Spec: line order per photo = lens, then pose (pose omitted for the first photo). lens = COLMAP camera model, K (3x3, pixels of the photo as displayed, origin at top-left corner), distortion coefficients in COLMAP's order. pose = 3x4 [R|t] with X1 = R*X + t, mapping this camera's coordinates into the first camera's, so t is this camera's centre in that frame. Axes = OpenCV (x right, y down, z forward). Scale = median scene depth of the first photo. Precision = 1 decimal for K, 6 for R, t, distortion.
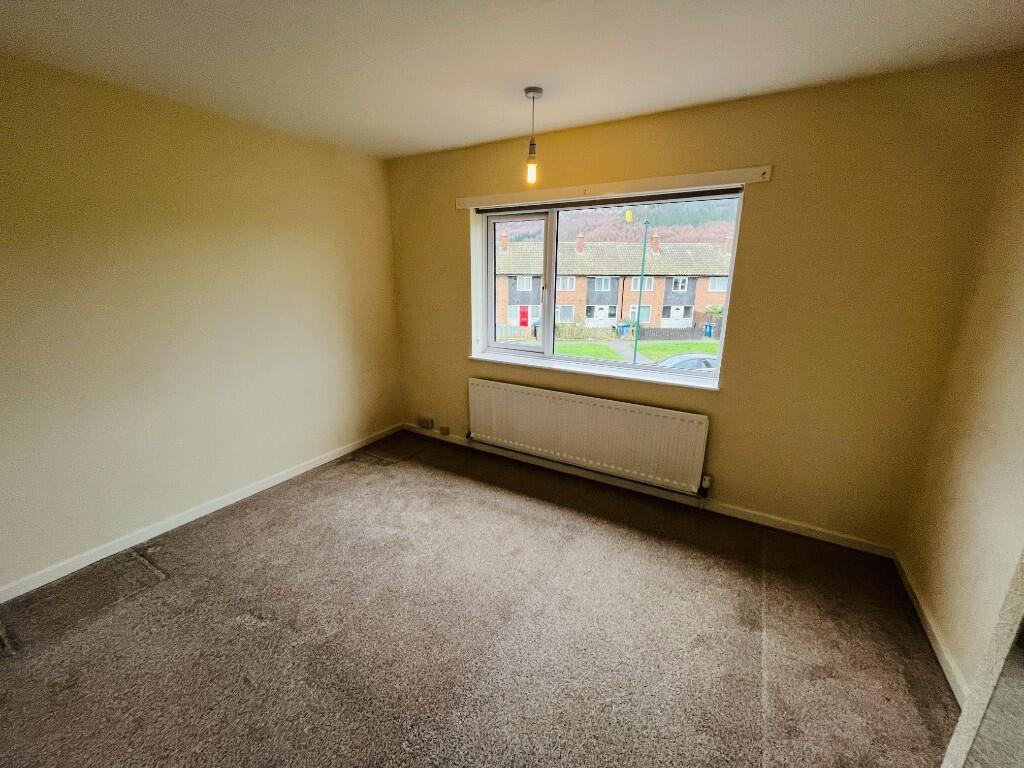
lens RADIAL K [[413.5, 0, 508.8], [0, 413.5, 384.8], [0, 0, 1]] dist [-0.003346, 0.000042]
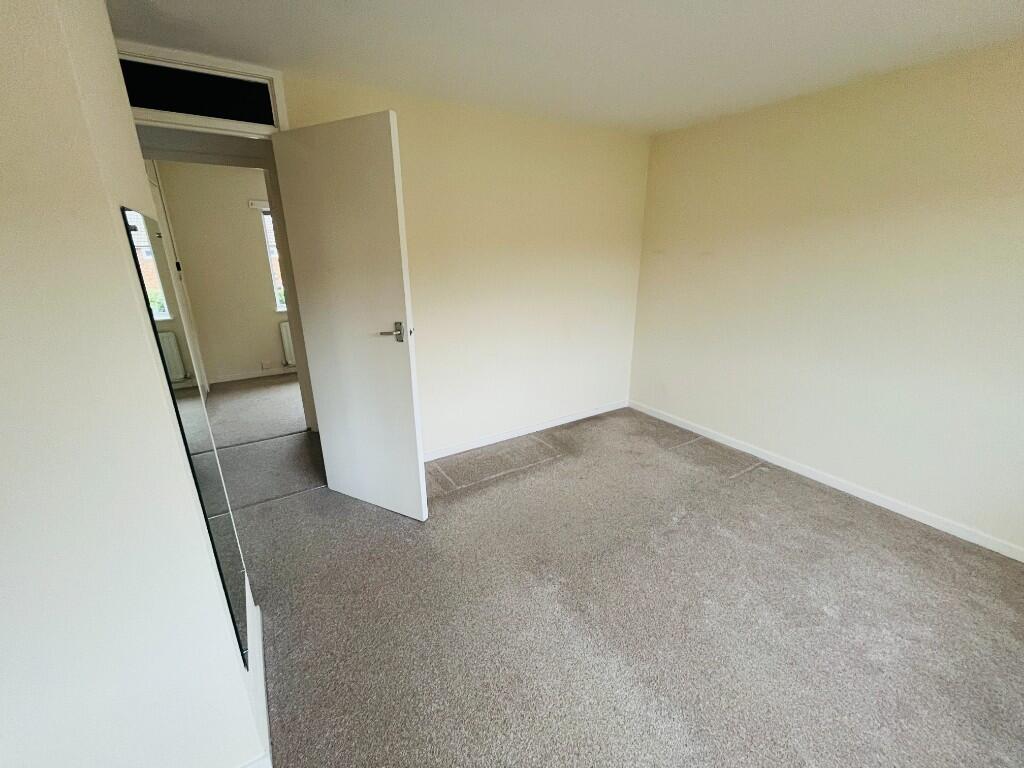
lens RADIAL K [[413.5, 0, 508.8], [0, 413.5, 384.8], [0, 0, 1]] dist [-0.003346, 0.000042]
pose [[-0.461959, 0.268119, -0.845403, 0.453400], [-0.233078, 0.883003, 0.407406, -0.145920], [0.855727, 0.385250, -0.345419, 0.596477]]
